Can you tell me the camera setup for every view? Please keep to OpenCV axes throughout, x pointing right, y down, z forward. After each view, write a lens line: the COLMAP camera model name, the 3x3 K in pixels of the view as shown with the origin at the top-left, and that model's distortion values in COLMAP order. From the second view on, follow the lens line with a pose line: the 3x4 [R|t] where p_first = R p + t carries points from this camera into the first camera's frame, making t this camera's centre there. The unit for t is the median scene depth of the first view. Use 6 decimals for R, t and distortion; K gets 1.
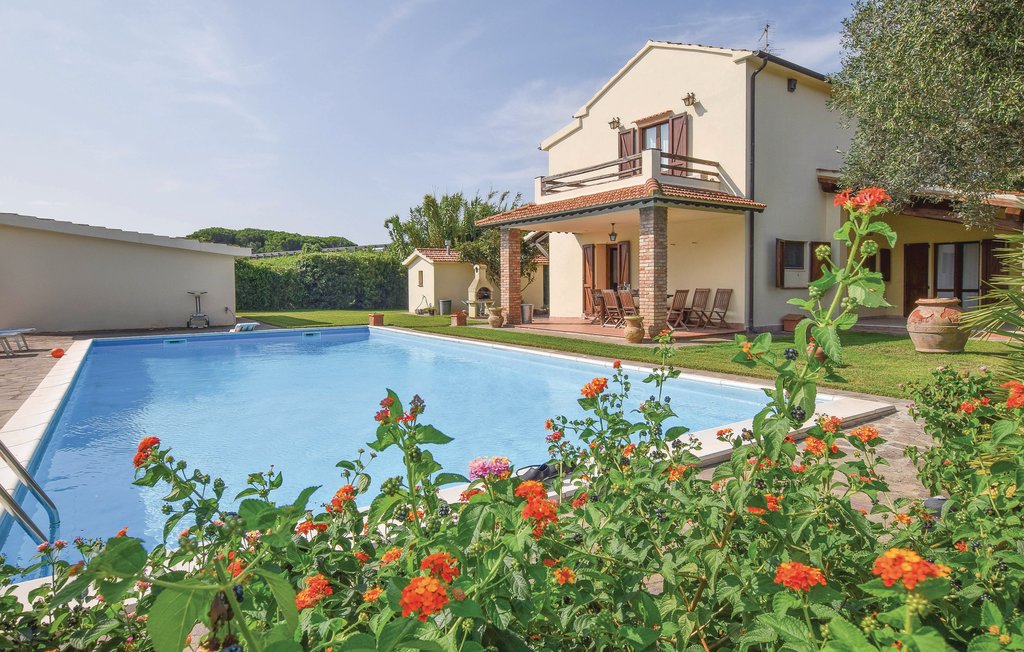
lens RADIAL K [[595.2, 0, 515.6], [0, 595.2, 322.3], [0, 0, 1]] dist [-0.014419, 0.000887]
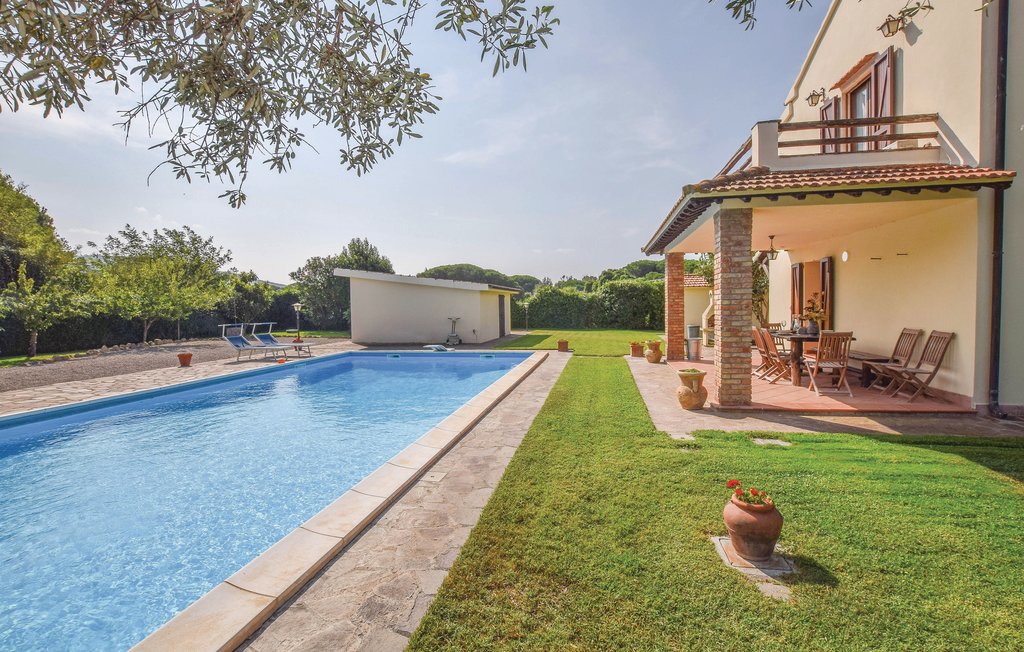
lens RADIAL K [[471.7, 0, 512.7], [0, 471.7, 326.4], [0, 0, 1]] dist [-0.002070, -0.000225]
pose [[0.711446, 0.027745, -0.702193, 0.362118], [-0.034609, 0.999391, 0.004423, -0.047227], [0.701888, 0.021155, 0.711973, 0.373930]]
